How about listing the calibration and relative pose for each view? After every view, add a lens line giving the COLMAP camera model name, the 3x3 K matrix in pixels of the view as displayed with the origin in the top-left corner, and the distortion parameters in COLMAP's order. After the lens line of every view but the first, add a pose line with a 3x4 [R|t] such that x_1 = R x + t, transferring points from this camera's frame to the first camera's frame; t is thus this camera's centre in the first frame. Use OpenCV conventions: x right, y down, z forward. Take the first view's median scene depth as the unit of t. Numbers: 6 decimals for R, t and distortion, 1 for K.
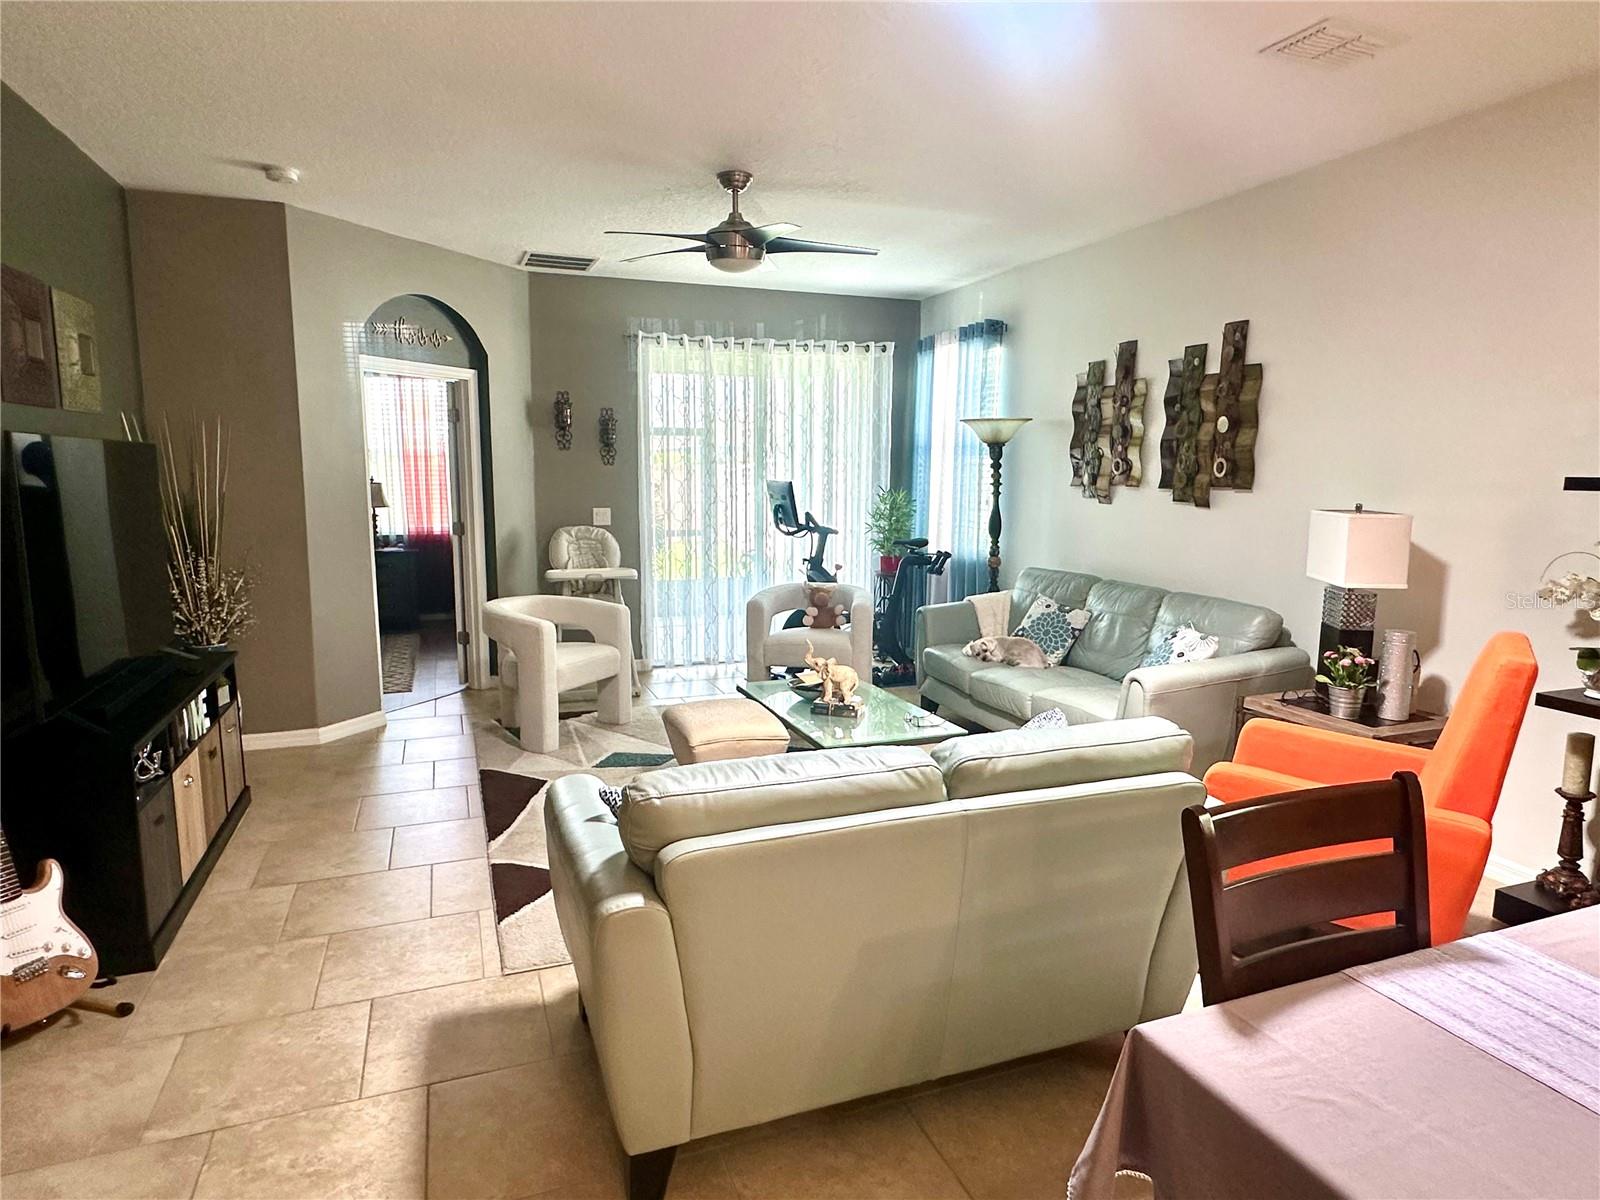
lens RADIAL K [[933.6, 0, 799.6], [0, 933.6, 601.9], [0, 0, 1]] dist [-0.000803, 0.001018]
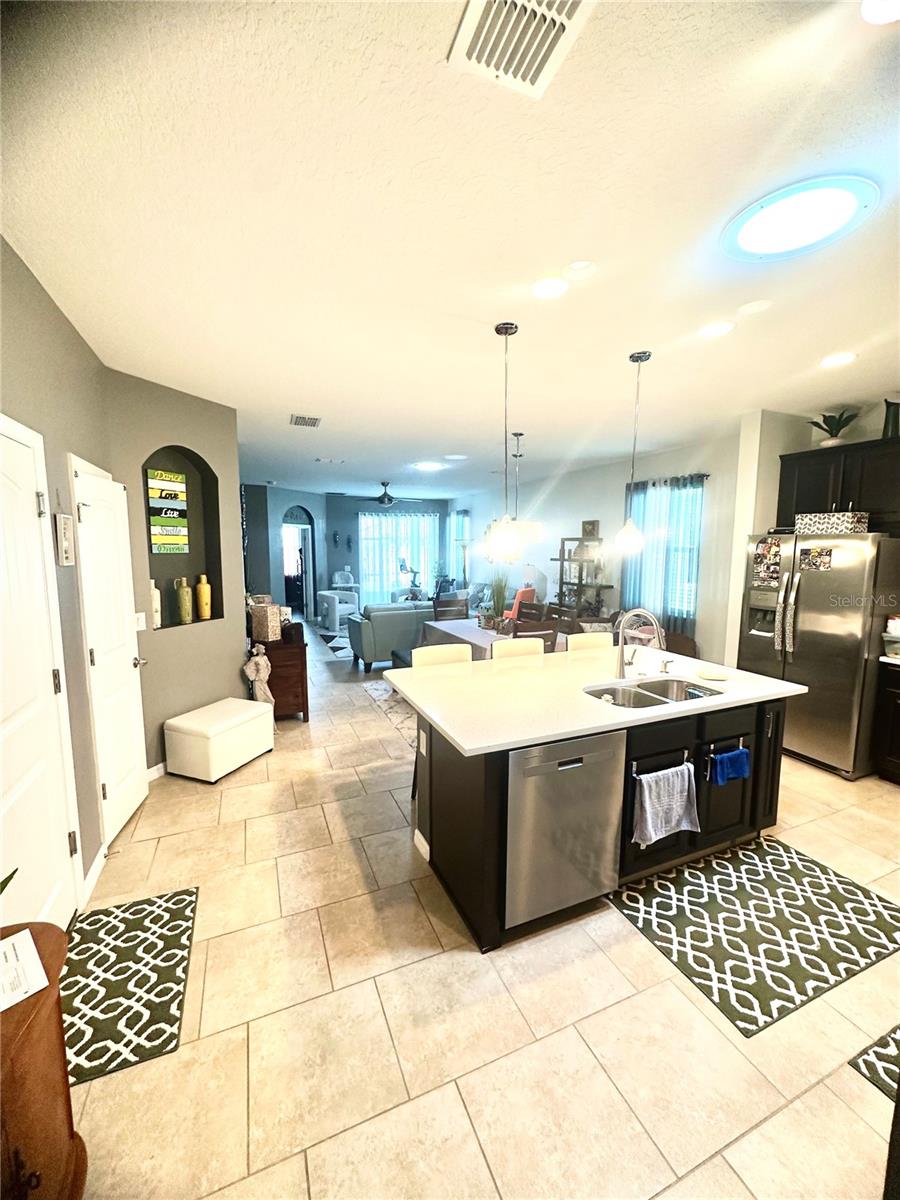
lens RADIAL K [[476.0, 0, 451.5], [0, 476.0, 600.8], [0, 0, 1]] dist [-0.004232, 0.000484]
pose [[0.999124, -0.008608, 0.040962, 0.085438], [0.009705, 0.999598, -0.026651, 0.072302], [-0.040717, 0.027025, 0.998805, -0.700718]]
